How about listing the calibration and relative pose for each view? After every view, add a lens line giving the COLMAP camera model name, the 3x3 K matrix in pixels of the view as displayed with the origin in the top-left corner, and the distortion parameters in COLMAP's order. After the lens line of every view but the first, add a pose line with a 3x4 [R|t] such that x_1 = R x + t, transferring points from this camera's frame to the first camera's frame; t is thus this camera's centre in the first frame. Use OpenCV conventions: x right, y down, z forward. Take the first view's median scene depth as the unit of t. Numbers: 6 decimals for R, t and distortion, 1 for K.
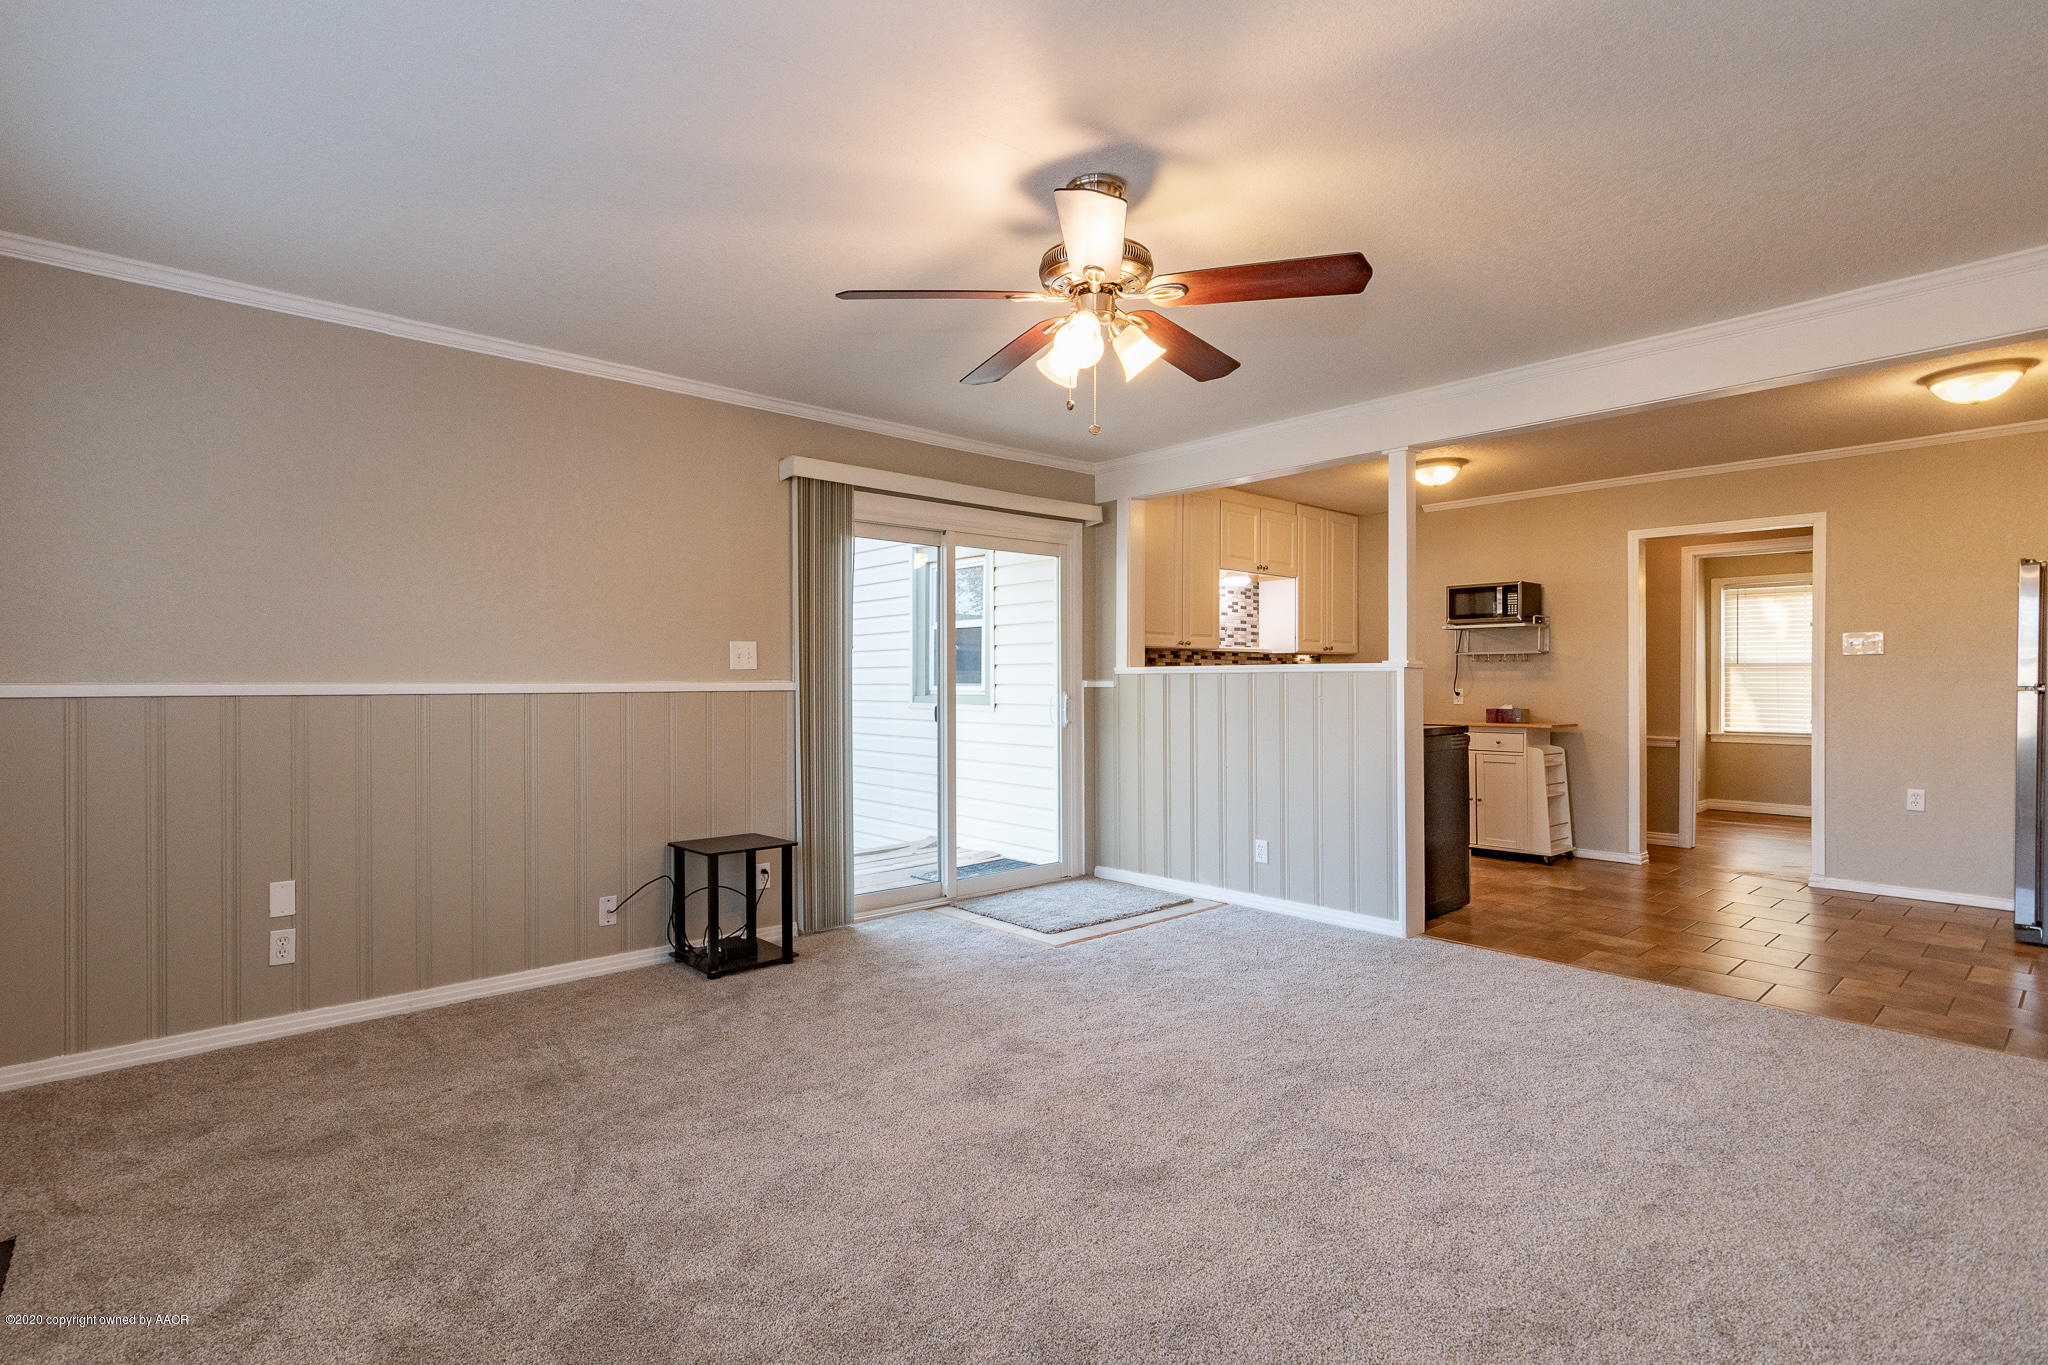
lens RADIAL K [[1024.0, 0, 1022.2], [0, 1024.0, 678.2], [0, 0, 1]] dist [-0.000376, 0.000246]
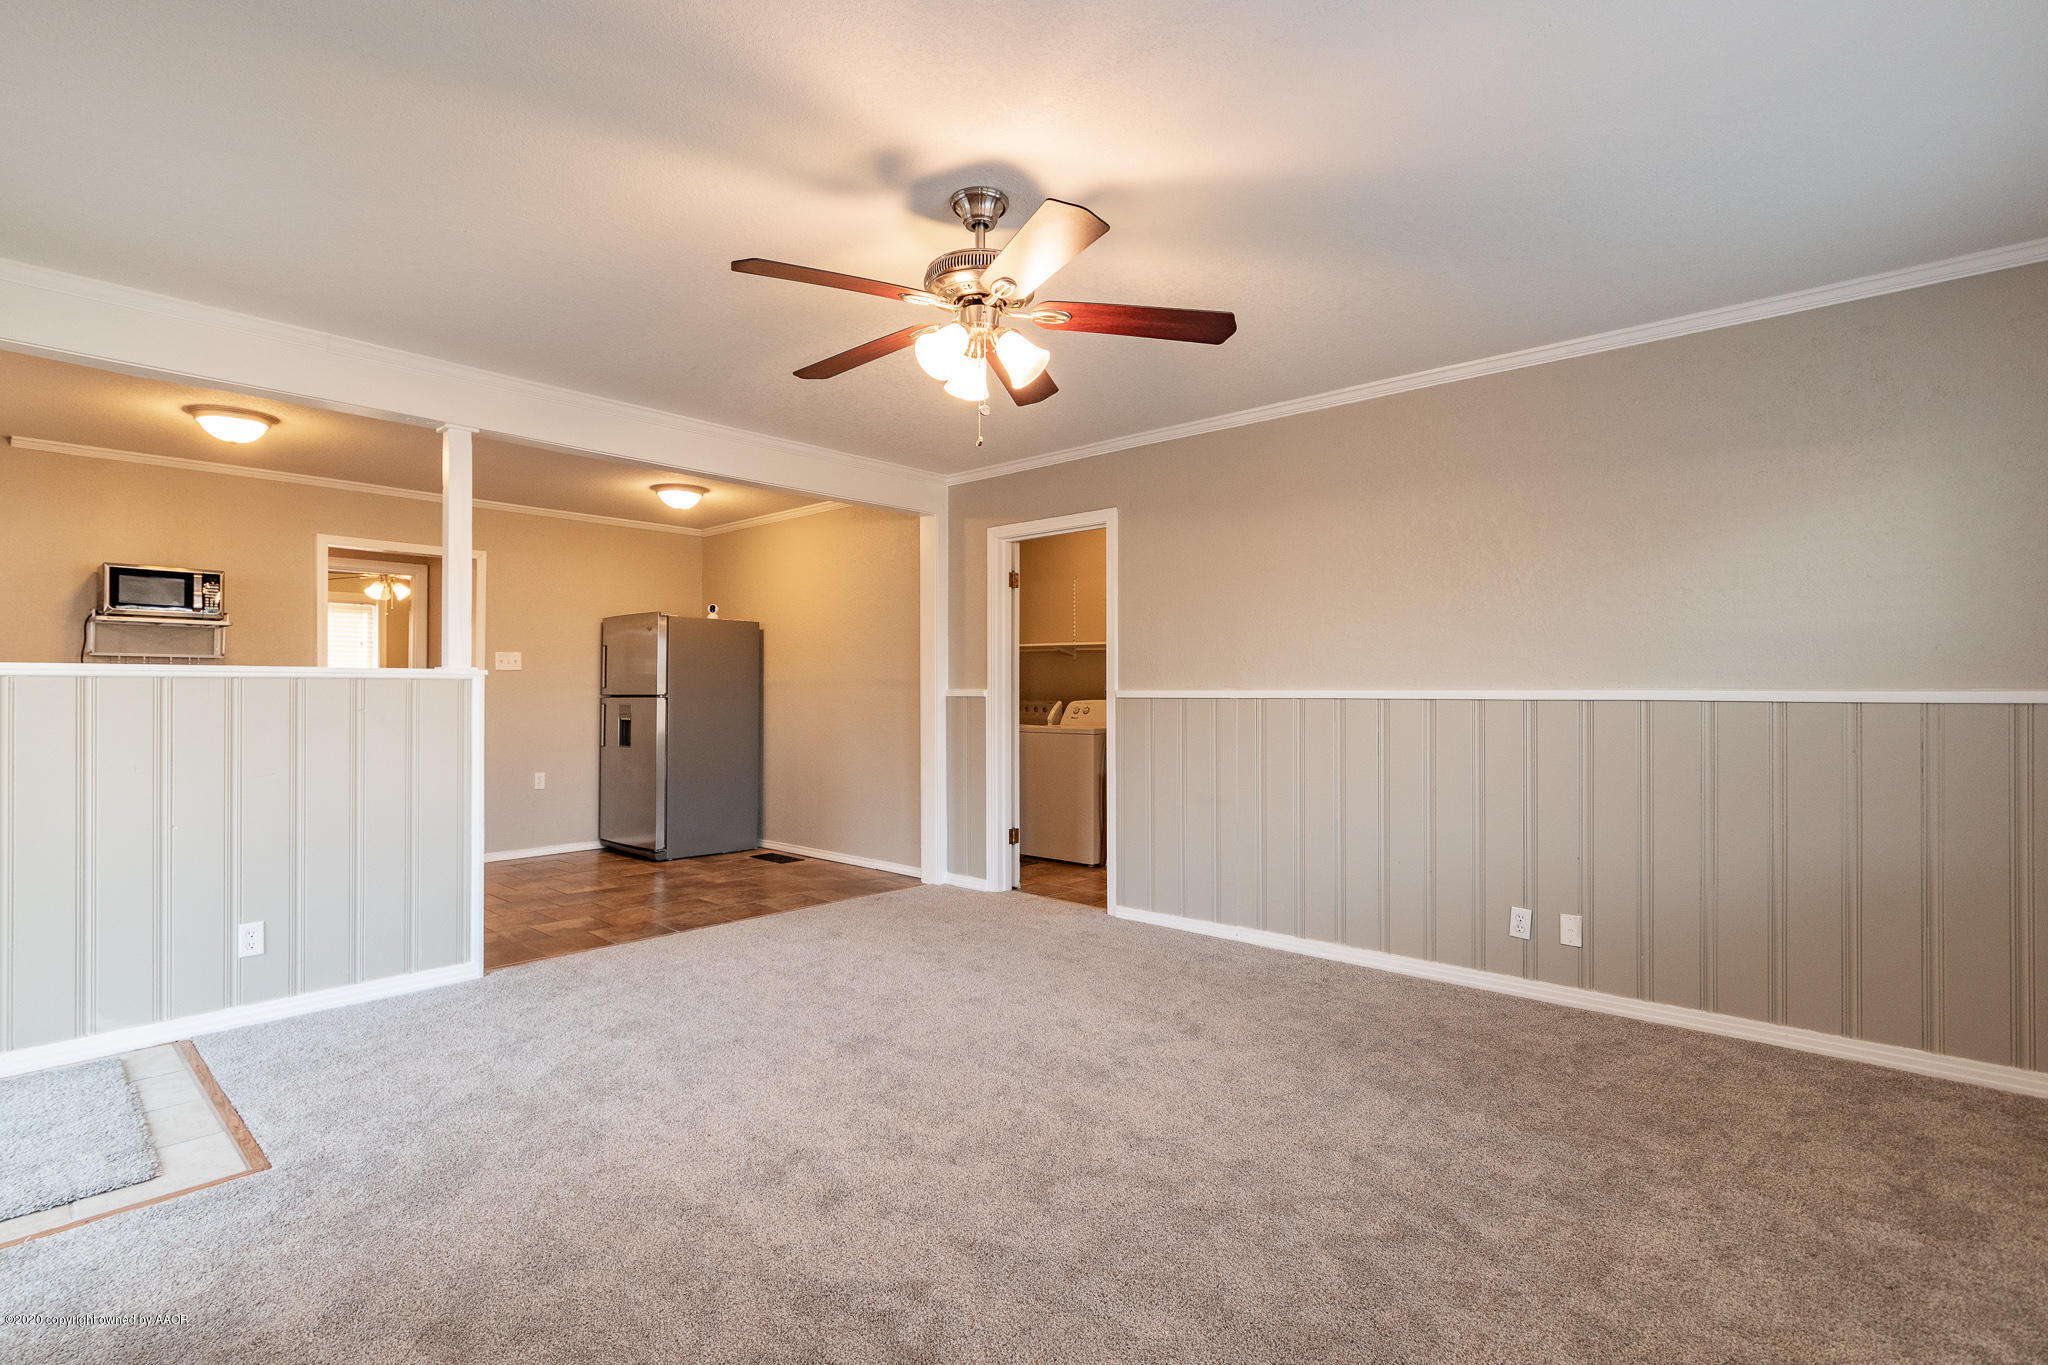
lens RADIAL K [[943.2, 0, 1020.0], [0, 943.2, 689.5], [0, 0, 1]] dist [0.004293, 0.000013]
pose [[-0.112793, 0.002641, 0.993615, -0.494010], [-0.003464, 0.999989, -0.003051, 0.002973], [-0.993612, -0.003786, -0.112783, 0.617702]]
